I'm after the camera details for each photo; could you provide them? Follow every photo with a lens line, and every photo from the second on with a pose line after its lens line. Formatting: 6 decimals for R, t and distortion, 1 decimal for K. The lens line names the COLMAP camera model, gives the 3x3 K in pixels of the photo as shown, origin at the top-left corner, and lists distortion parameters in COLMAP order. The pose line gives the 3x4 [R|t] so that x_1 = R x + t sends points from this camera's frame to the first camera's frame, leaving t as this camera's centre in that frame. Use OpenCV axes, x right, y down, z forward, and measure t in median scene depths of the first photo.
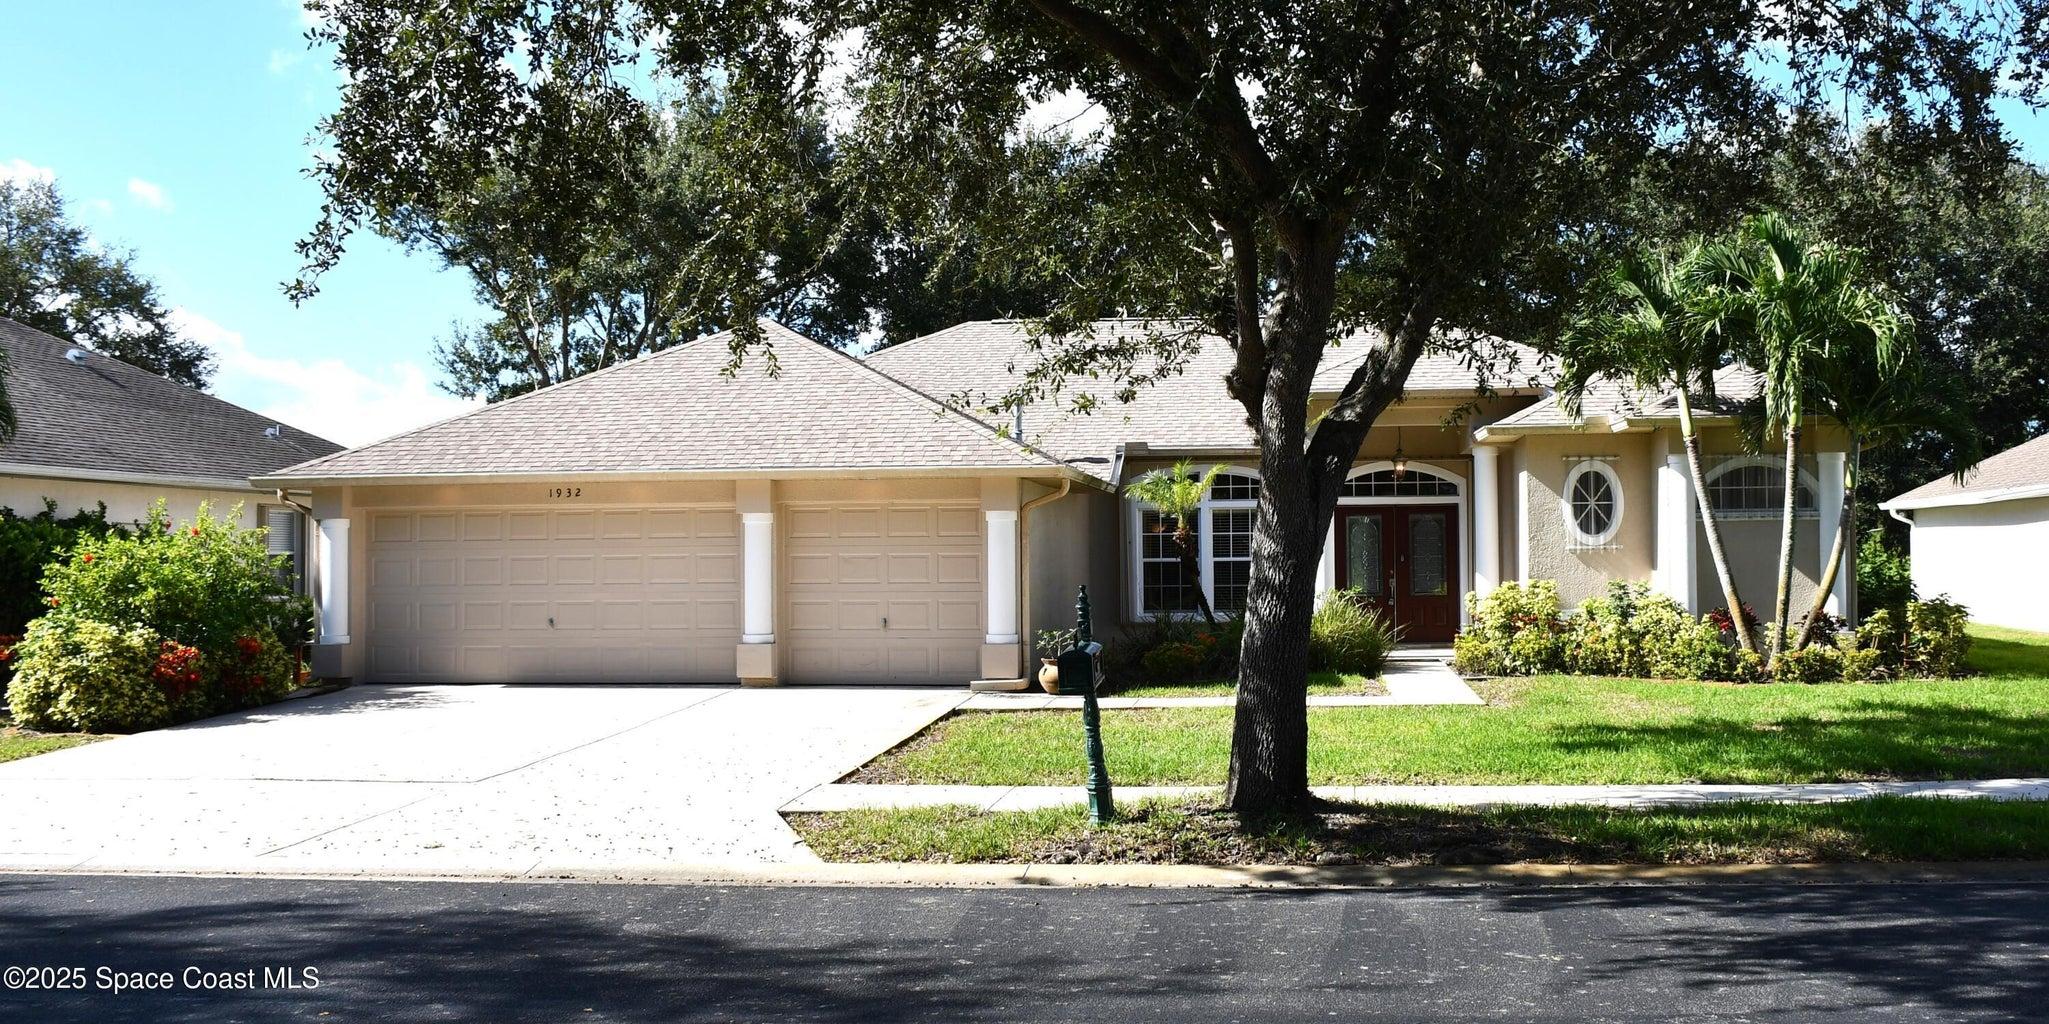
lens RADIAL K [[1763.0, 0, 1024.5], [0, 1763.0, 512.0], [0, 0, 1]] dist [-0.091158, 0.011782]
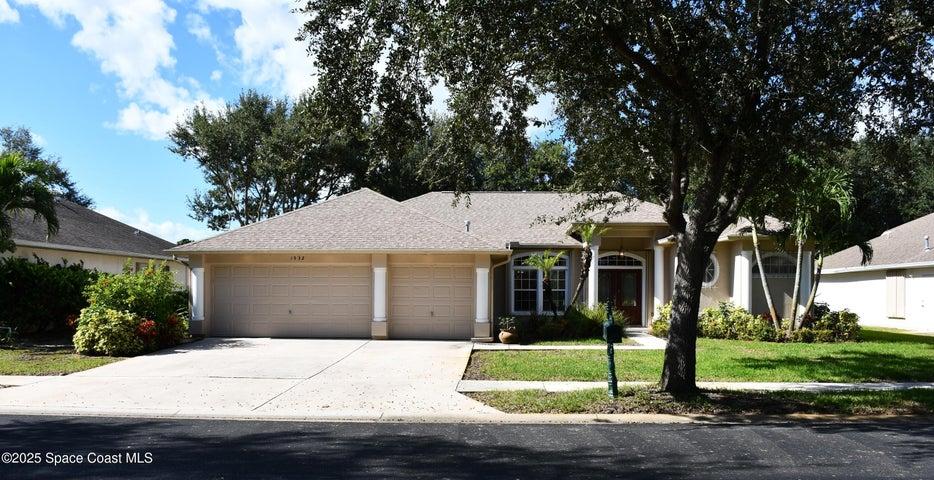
lens RADIAL K [[702.5, 0, 410.4], [0, 702.5, 305.2], [0, 0, 1]] dist [-0.123126, 0.075978]
pose [[0.999264, 0.013484, 0.035903, -0.148350], [-0.015178, 0.998763, 0.047353, 0.006012], [-0.035221, -0.047863, 0.998233, 0.036270]]
